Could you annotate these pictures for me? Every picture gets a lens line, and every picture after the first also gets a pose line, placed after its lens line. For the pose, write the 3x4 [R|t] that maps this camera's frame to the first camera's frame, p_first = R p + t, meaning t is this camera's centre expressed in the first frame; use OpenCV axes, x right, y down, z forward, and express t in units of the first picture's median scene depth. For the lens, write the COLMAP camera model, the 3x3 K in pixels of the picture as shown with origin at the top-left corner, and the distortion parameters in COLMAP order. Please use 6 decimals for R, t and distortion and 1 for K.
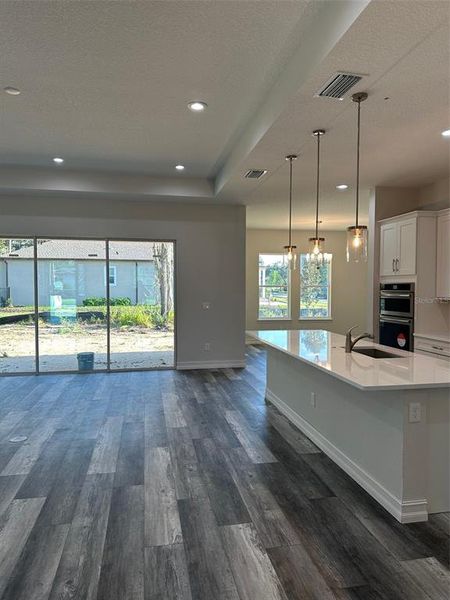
lens RADIAL K [[425.9, 0, 228.0], [0, 425.9, 302.9], [0, 0, 1]] dist [0.005333, -0.006681]
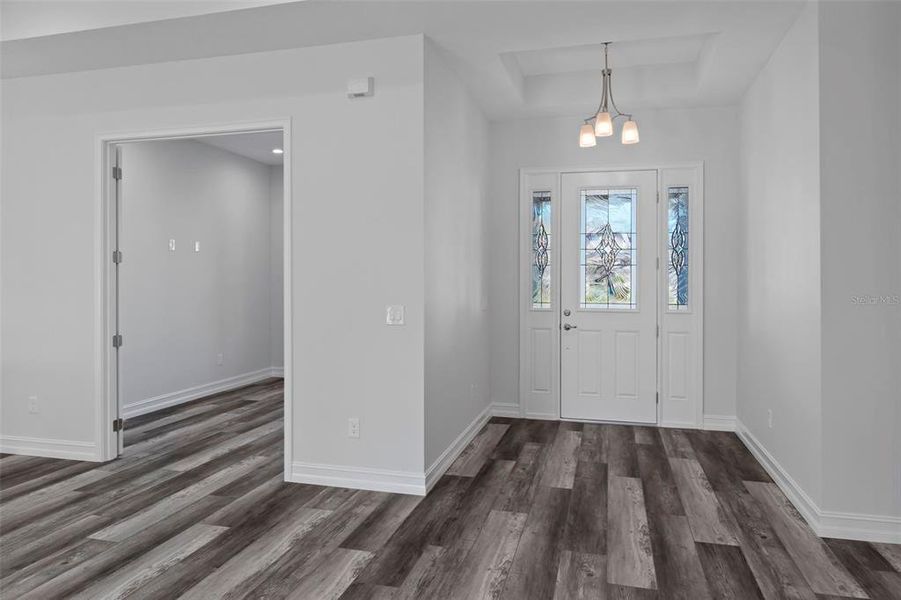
lens RADIAL K [[581.7, 0, 463.2], [0, 581.7, 260.0], [0, 0, 1]] dist [-0.007648, -0.000757]
pose [[-0.904125, 0.011491, 0.427113, -1.045102], [0.016294, 0.999838, 0.007593, -0.013887], [-0.426956, 0.013824, -0.904167, 1.067276]]
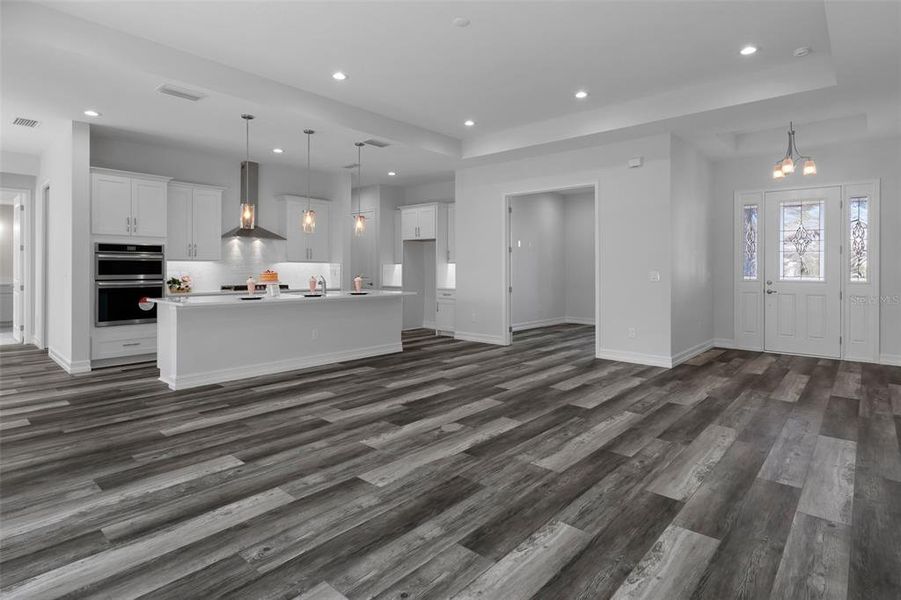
lens RADIAL K [[469.7, 0, 457.9], [0, 469.7, 267.6], [0, 0, 1]] dist [-0.000699, 0.000362]
pose [[-0.613453, 0.000056, 0.789731, -1.375178], [0.028774, 0.999338, 0.022280, 0.002288], [-0.789207, 0.036392, -0.613049, 1.748169]]
